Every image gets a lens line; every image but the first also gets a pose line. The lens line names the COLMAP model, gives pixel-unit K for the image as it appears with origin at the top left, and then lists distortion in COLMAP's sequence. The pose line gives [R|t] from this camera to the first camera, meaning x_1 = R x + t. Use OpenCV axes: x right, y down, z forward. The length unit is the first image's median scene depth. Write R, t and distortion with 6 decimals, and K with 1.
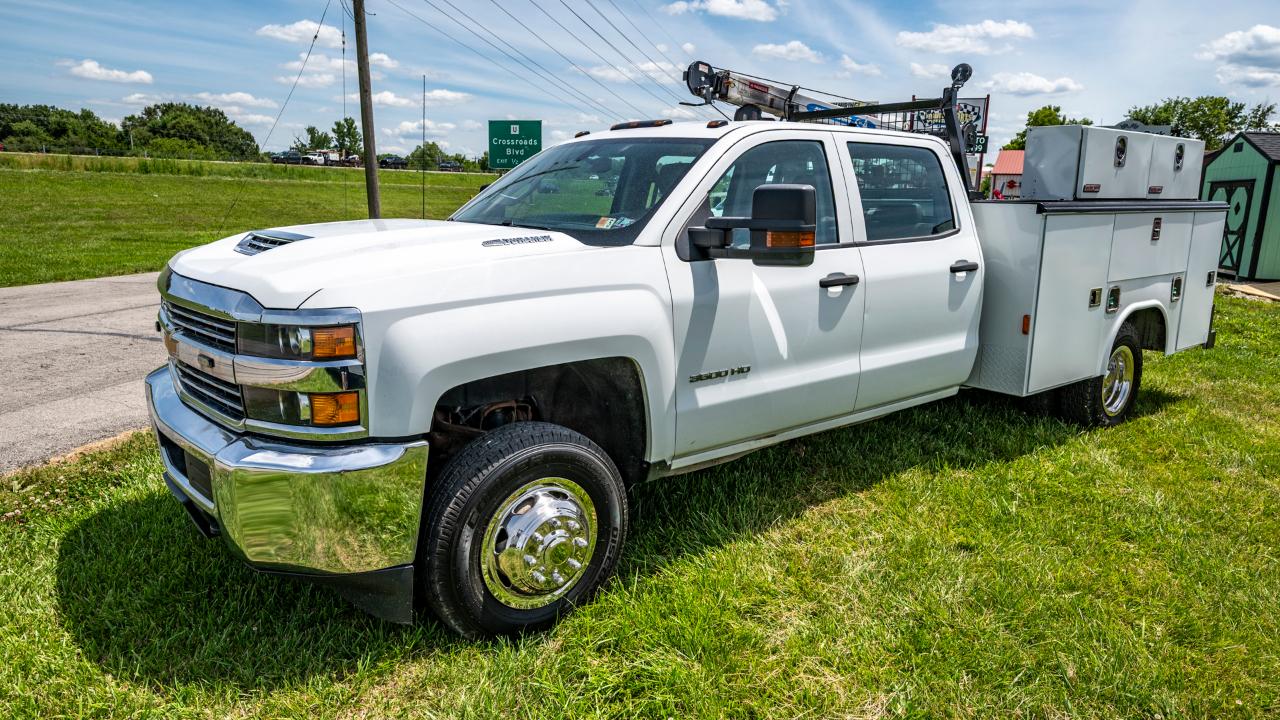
lens RADIAL K [[835.5, 0, 644.7], [0, 835.5, 357.1], [0, 0, 1]] dist [0.000253, -0.001722]
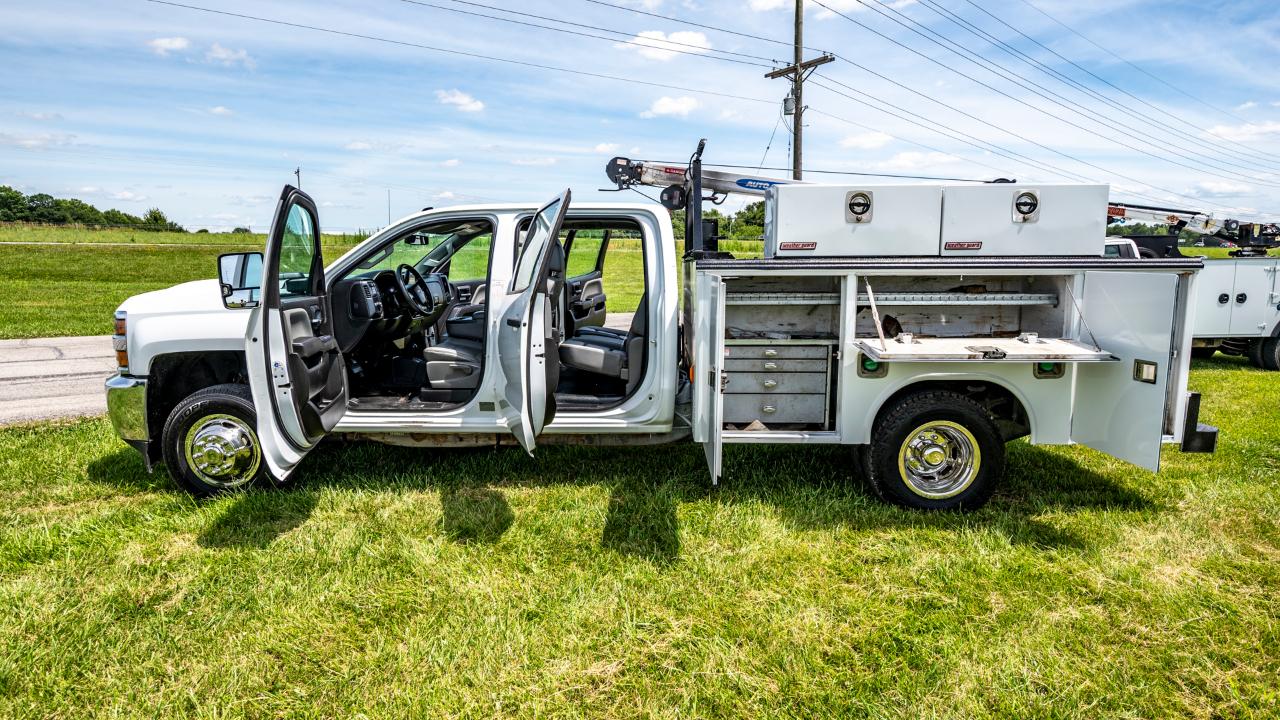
lens RADIAL K [[682.2, 0, 637.6], [0, 682.2, 356.9], [0, 0, 1]] dist [-0.001238, -0.000357]
pose [[0.757285, 0.079523, -0.648225, 1.106215], [-0.116805, 0.993047, -0.014632, -0.044580], [0.642554, 0.086797, 0.761309, 0.325268]]
